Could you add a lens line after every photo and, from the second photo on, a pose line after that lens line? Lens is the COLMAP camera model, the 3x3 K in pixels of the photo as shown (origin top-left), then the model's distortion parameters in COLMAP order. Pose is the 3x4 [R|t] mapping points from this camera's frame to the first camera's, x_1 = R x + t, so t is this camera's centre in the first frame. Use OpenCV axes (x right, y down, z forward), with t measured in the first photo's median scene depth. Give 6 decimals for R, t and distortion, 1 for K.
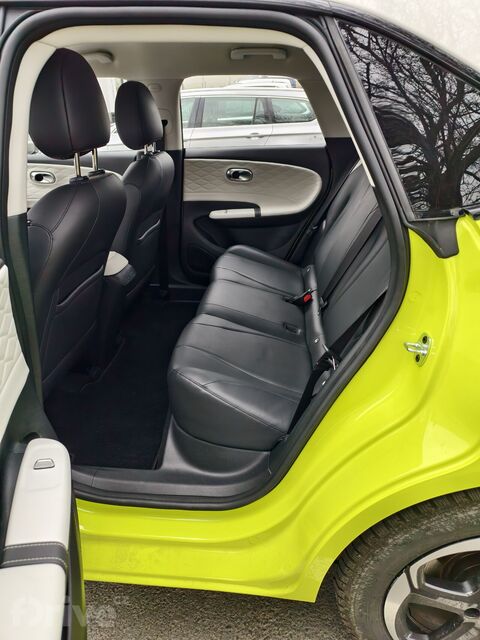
lens RADIAL K [[428.8, 0, 240.0], [0, 428.8, 321.1], [0, 0, 1]] dist [0.047048, -0.001465]
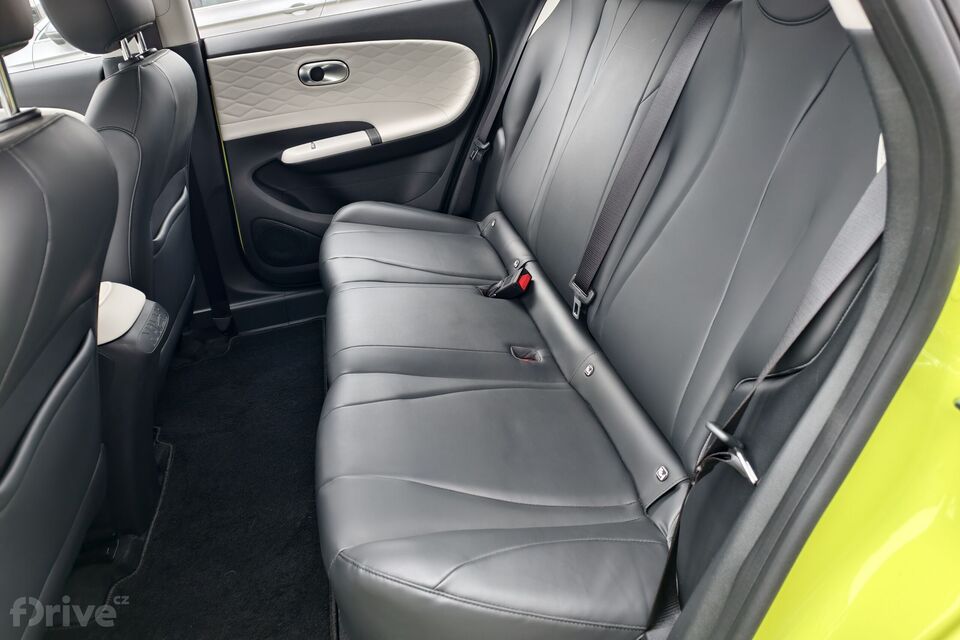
lens RADIAL K [[631.2, 0, 462.4], [0, 631.2, 283.3], [0, 0, 1]] dist [0.009184, 0.005692]
pose [[0.947390, -0.232930, 0.219534, -0.071319], [0.231255, 0.972310, 0.033666, -0.080633], [-0.221297, 0.018873, 0.975024, 0.227035]]
